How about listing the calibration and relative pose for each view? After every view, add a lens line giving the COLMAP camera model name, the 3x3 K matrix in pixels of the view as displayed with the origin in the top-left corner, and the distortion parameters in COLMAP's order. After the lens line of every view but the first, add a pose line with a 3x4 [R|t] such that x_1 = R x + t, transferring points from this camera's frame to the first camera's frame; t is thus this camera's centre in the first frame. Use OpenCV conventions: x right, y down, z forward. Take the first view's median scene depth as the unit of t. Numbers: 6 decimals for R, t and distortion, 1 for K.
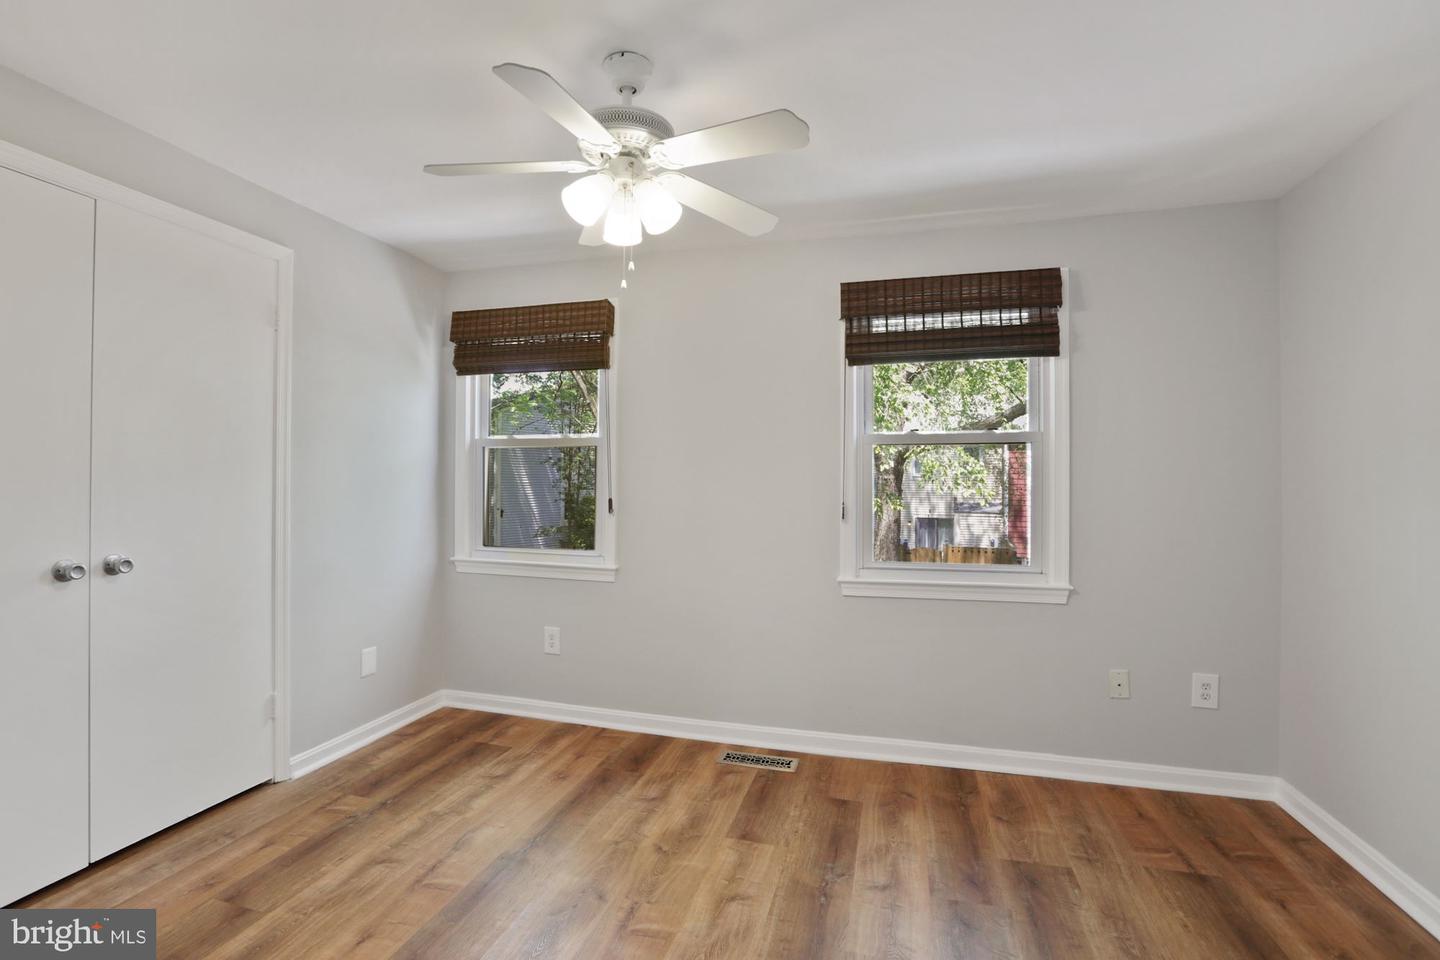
lens RADIAL K [[656.5, 0, 713.1], [0, 656.5, 476.0], [0, 0, 1]] dist [-0.051755, 0.019393]
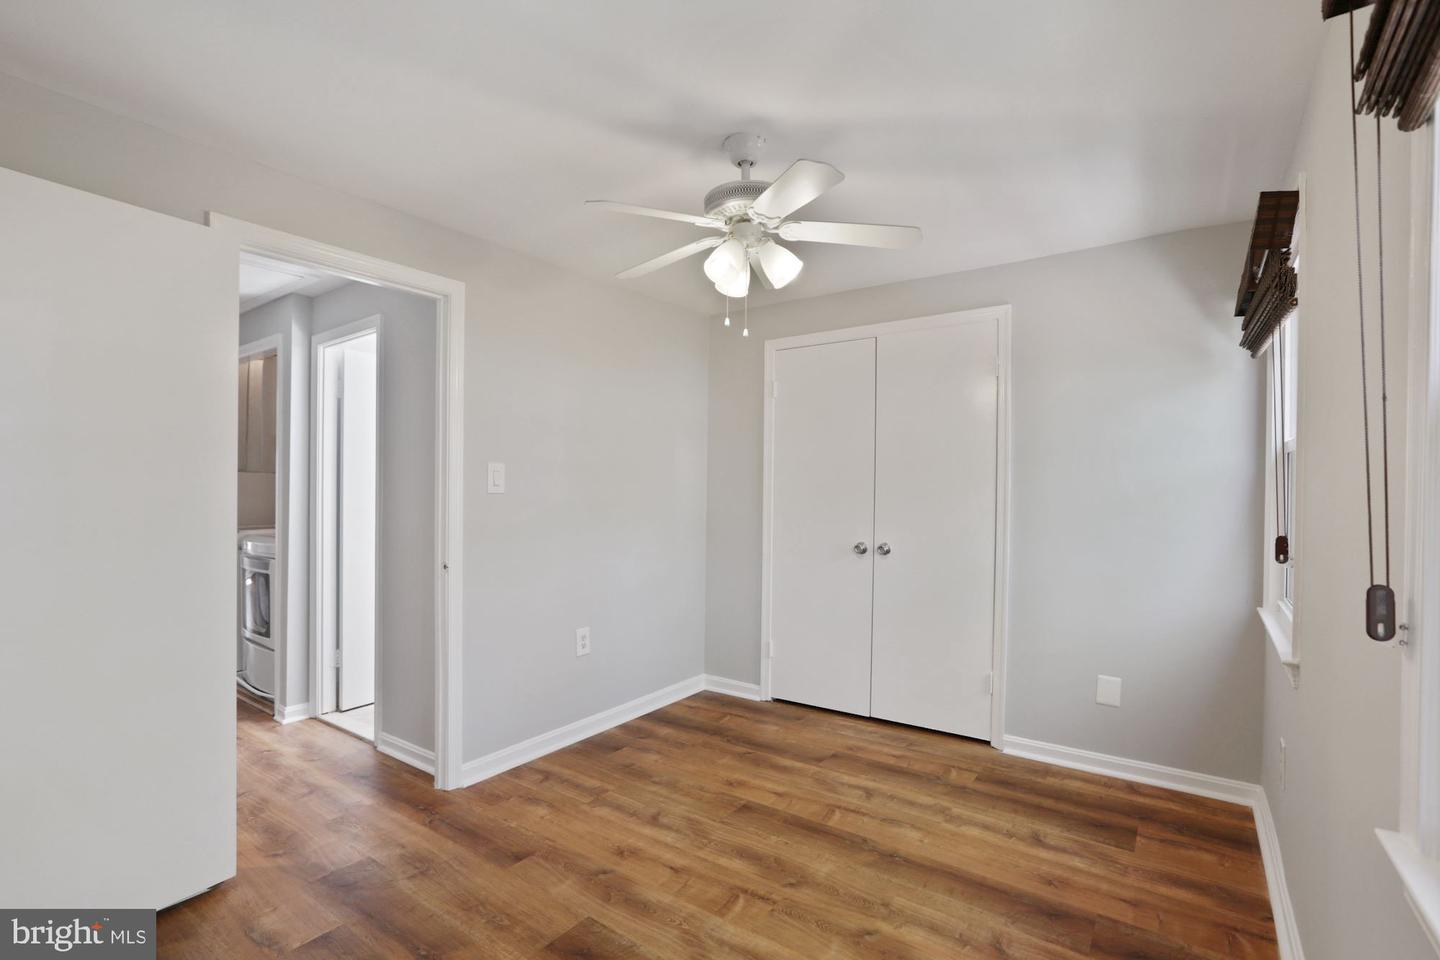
lens RADIAL K [[656.5, 0, 713.1], [0, 656.5, 476.0], [0, 0, 1]] dist [-0.051755, 0.019393]
pose [[-0.349315, -0.028587, -0.936569, 0.657841], [0.003021, 0.999495, -0.031634, -0.000385], [0.937000, -0.013879, -0.349052, 0.915893]]
